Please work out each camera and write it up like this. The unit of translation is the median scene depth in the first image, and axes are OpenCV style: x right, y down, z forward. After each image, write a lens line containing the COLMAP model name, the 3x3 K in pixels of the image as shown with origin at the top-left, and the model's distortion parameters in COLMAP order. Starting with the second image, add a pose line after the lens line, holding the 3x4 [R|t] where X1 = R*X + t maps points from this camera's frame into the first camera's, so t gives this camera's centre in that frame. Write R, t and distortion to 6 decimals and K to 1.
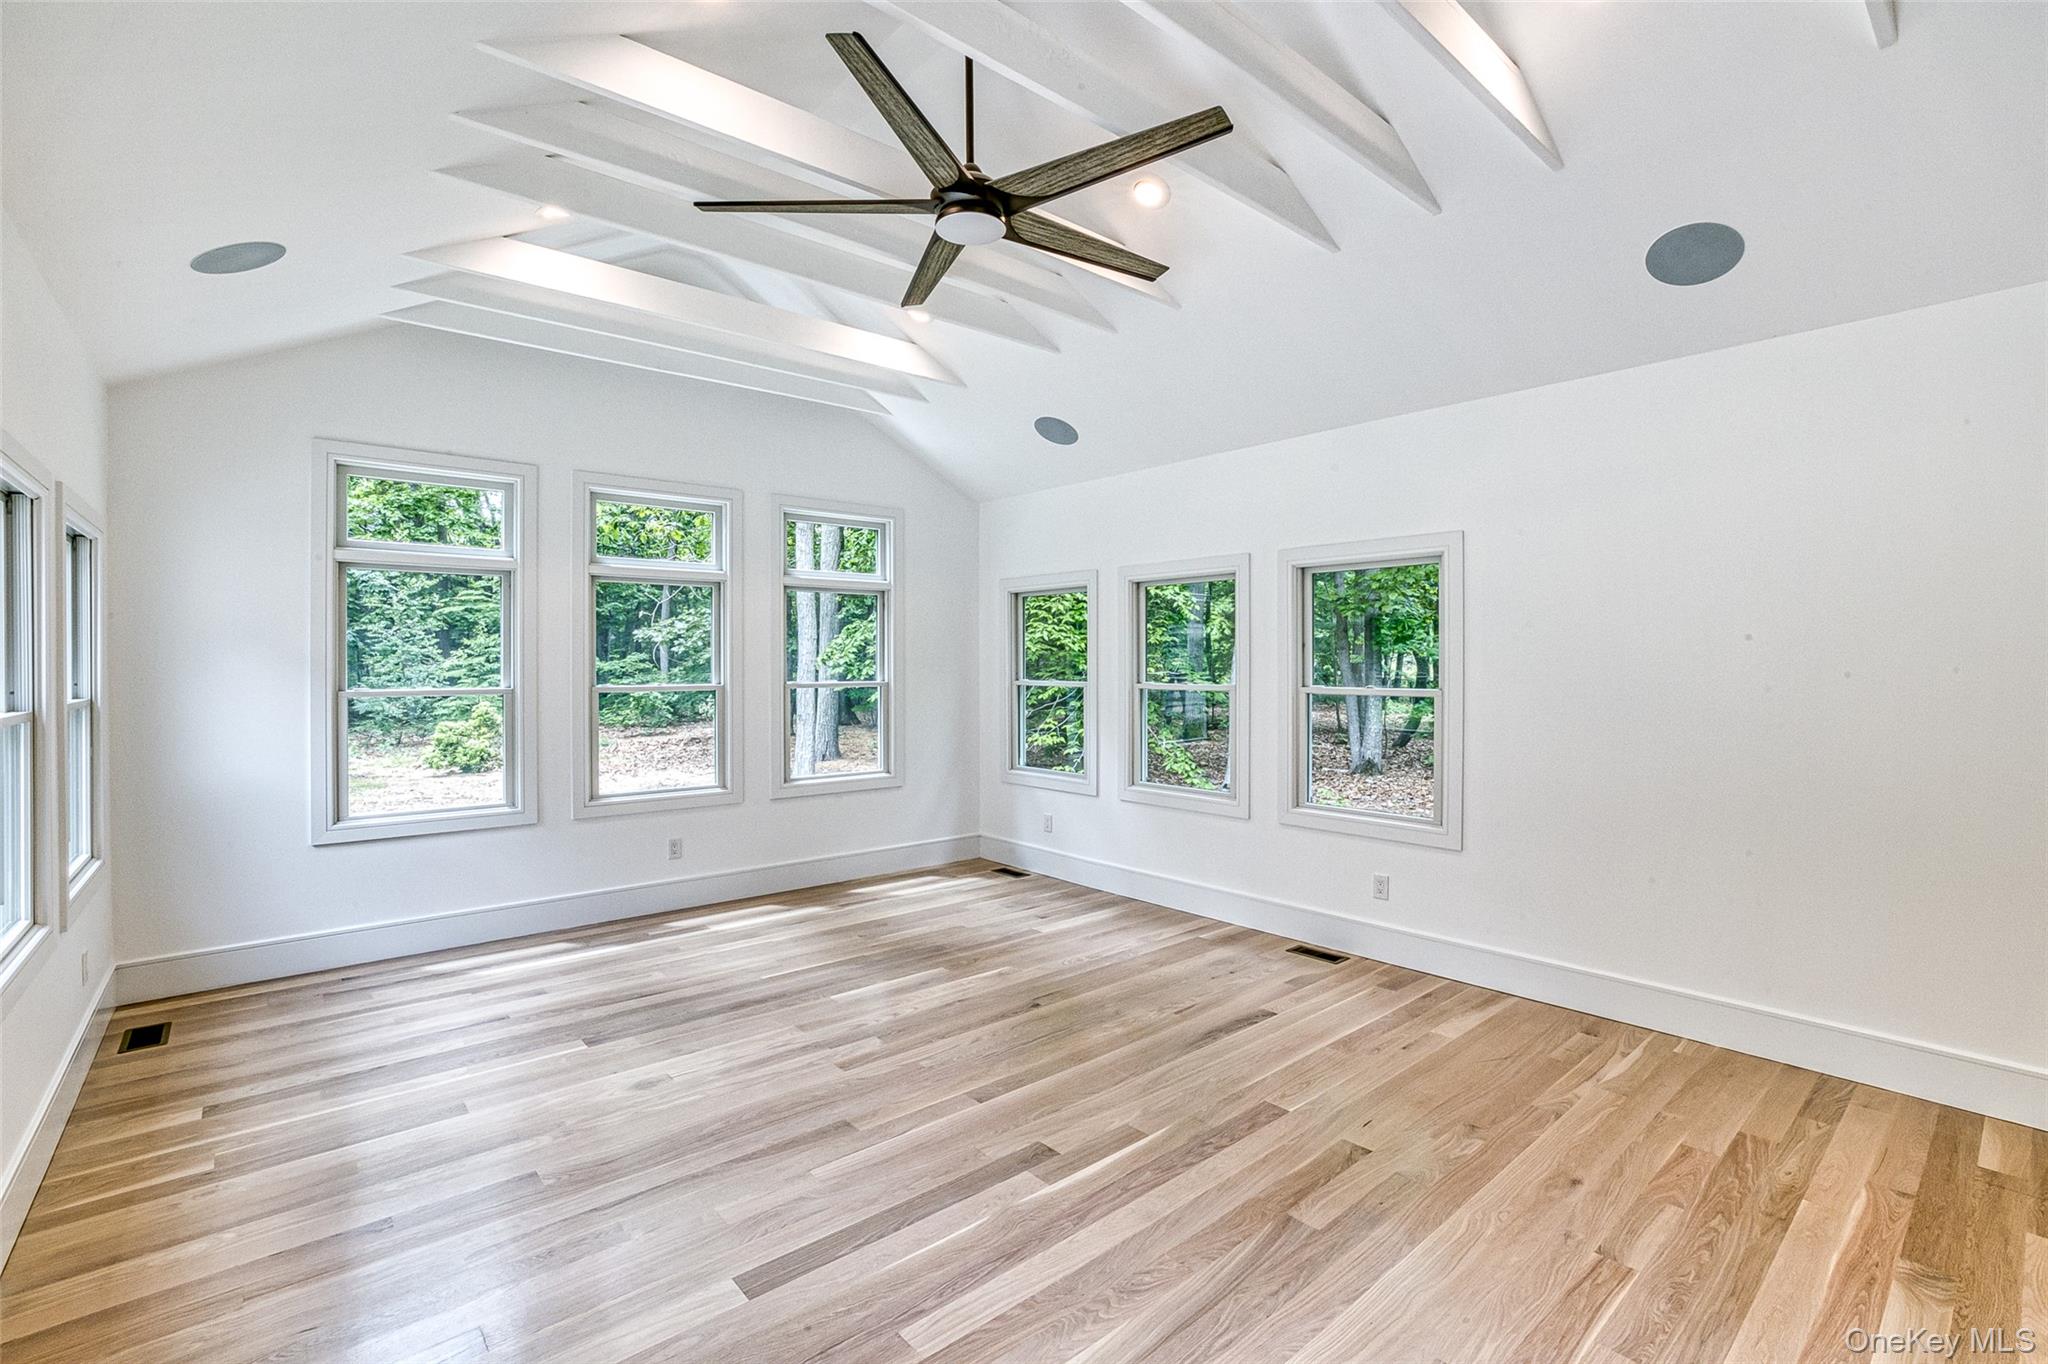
lens RADIAL K [[901.8, 0, 1023.6], [0, 901.8, 661.0], [0, 0, 1]] dist [-0.000531, 0.000015]
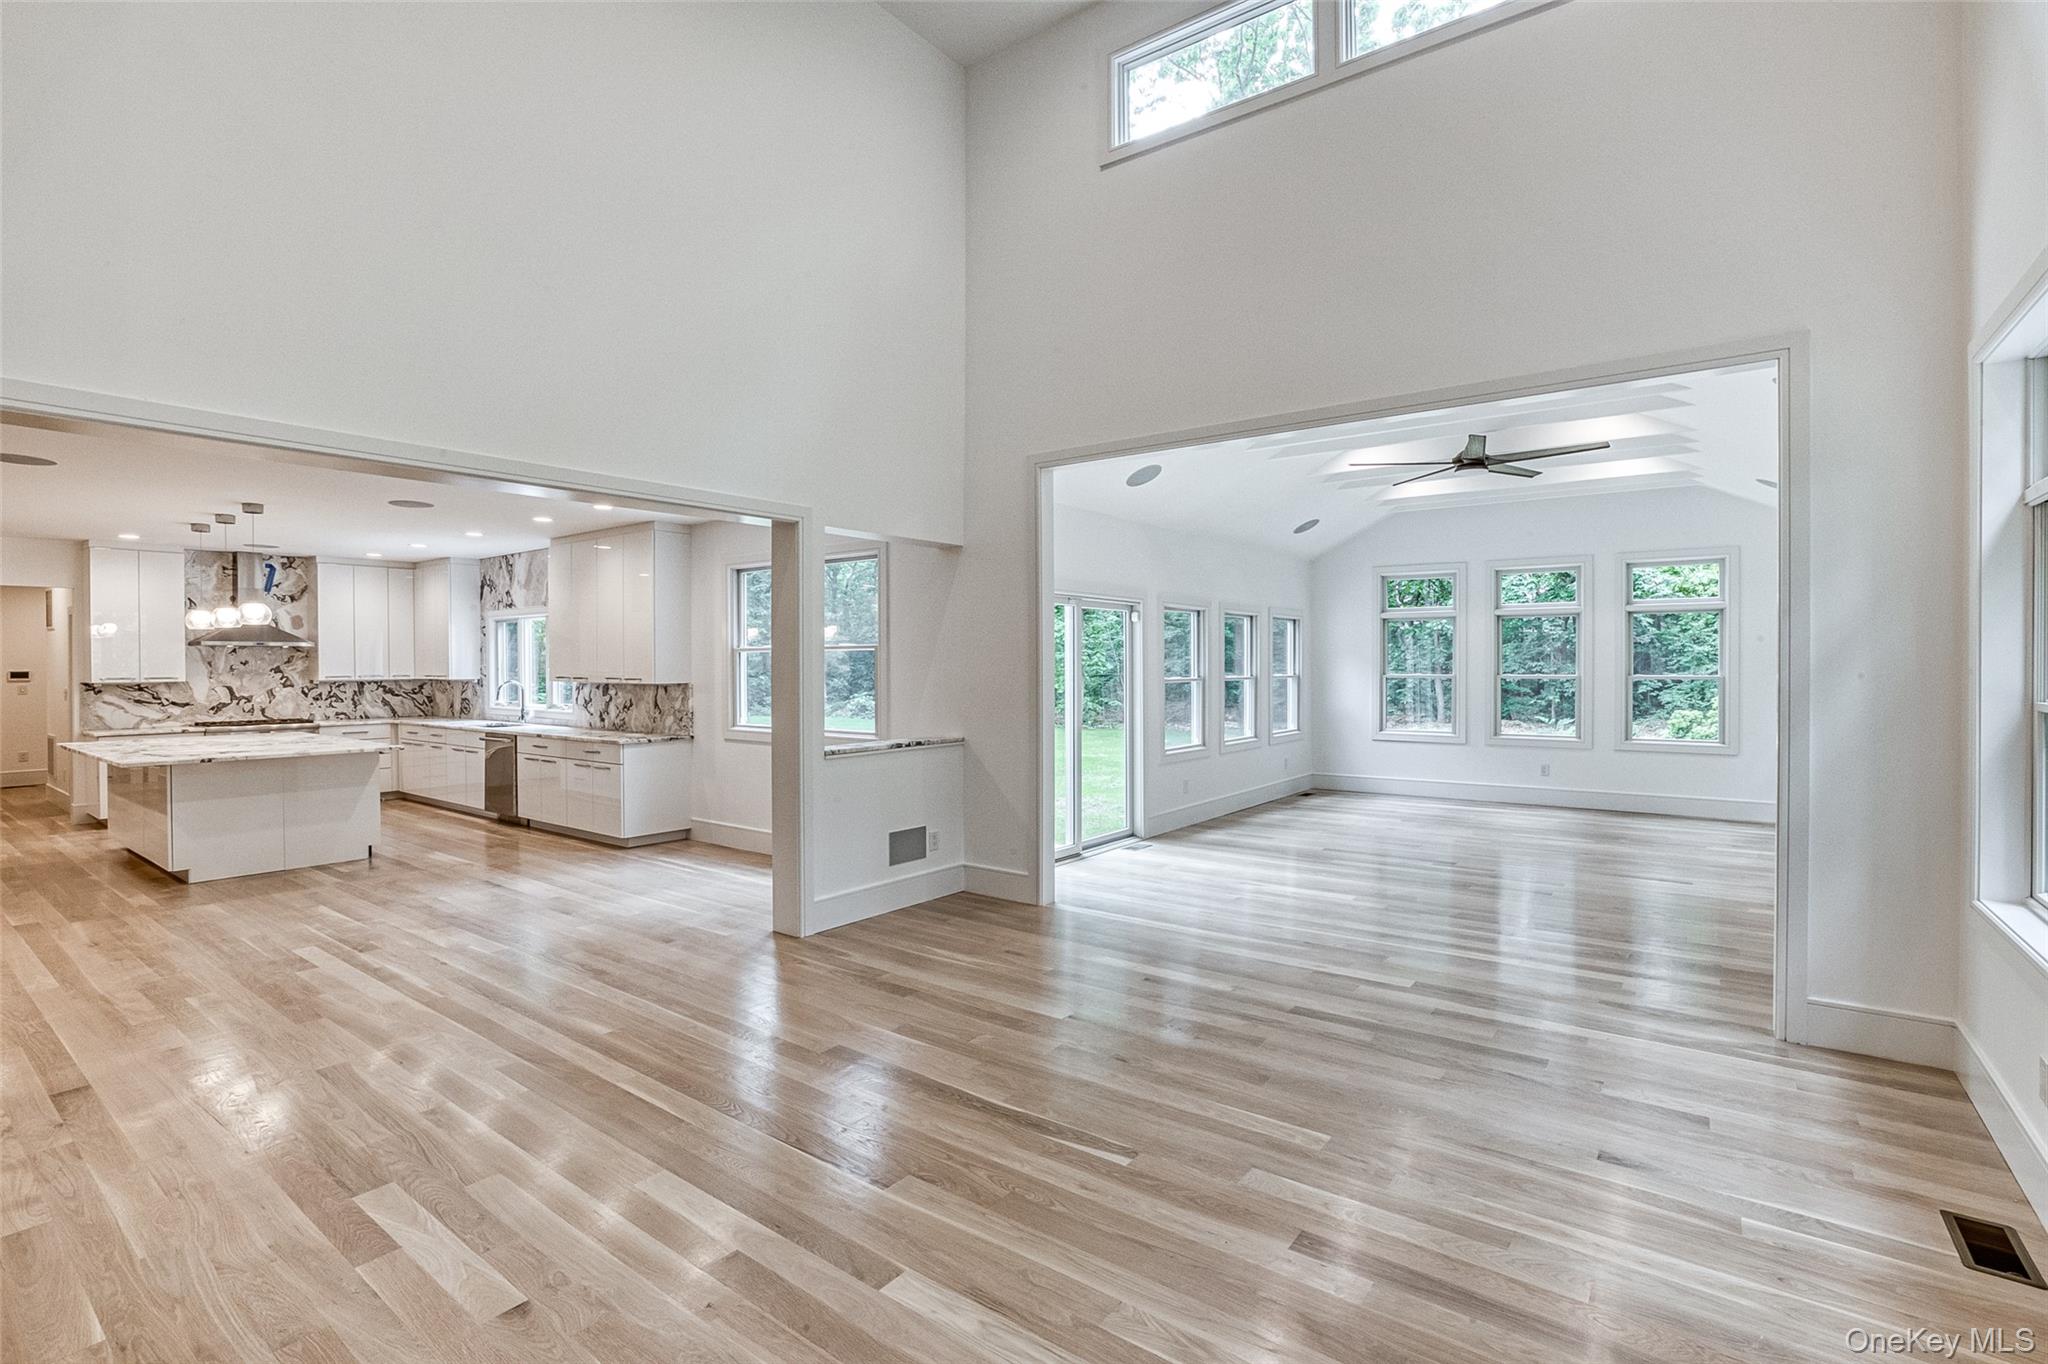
lens RADIAL K [[907.8, 0, 1069.6], [0, 907.8, 672.0], [0, 0, 1]] dist [-0.000738, 0.000076]
pose [[0.243530, 0.008203, -0.969859, 1.116656], [0.006533, 0.999928, 0.010097, -0.003549], [0.969871, -0.008795, 0.243458, -0.313744]]
